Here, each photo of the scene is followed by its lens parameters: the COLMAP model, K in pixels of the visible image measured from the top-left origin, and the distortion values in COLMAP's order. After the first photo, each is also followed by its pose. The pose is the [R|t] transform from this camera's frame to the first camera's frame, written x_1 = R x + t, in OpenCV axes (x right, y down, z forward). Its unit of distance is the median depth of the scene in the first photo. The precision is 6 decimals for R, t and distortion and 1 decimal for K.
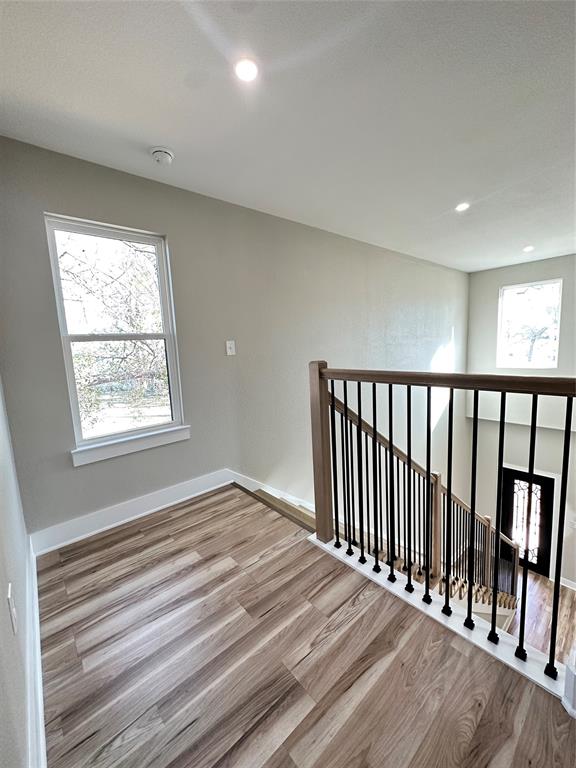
lens RADIAL K [[314.2, 0, 292.1], [0, 314.2, 382.5], [0, 0, 1]] dist [0.004098, 0.000261]
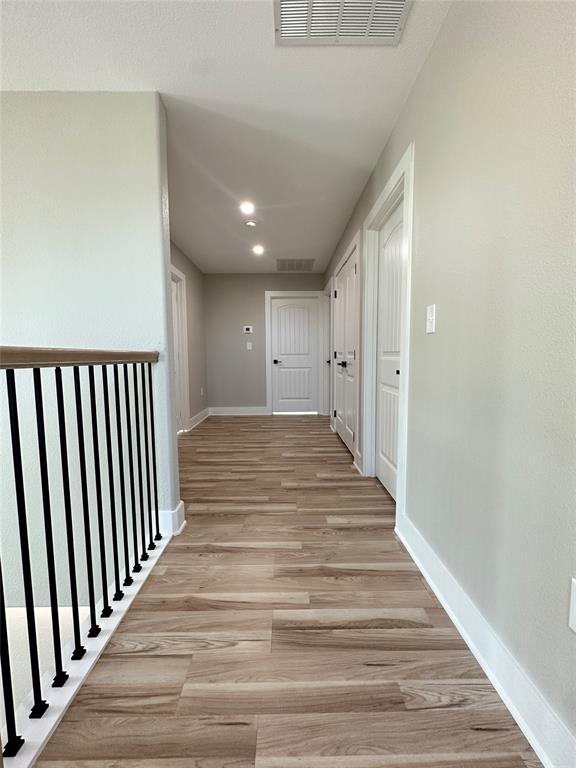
lens RADIAL K [[314.2, 0, 287.4], [0, 314.2, 385.9], [0, 0, 1]] dist [0.004098, 0.000261]
pose [[-0.757343, -0.011851, 0.652910, -0.617050], [0.117875, 0.980931, 0.154533, -0.005369], [-0.642291, 0.193997, -0.741504, 1.406561]]
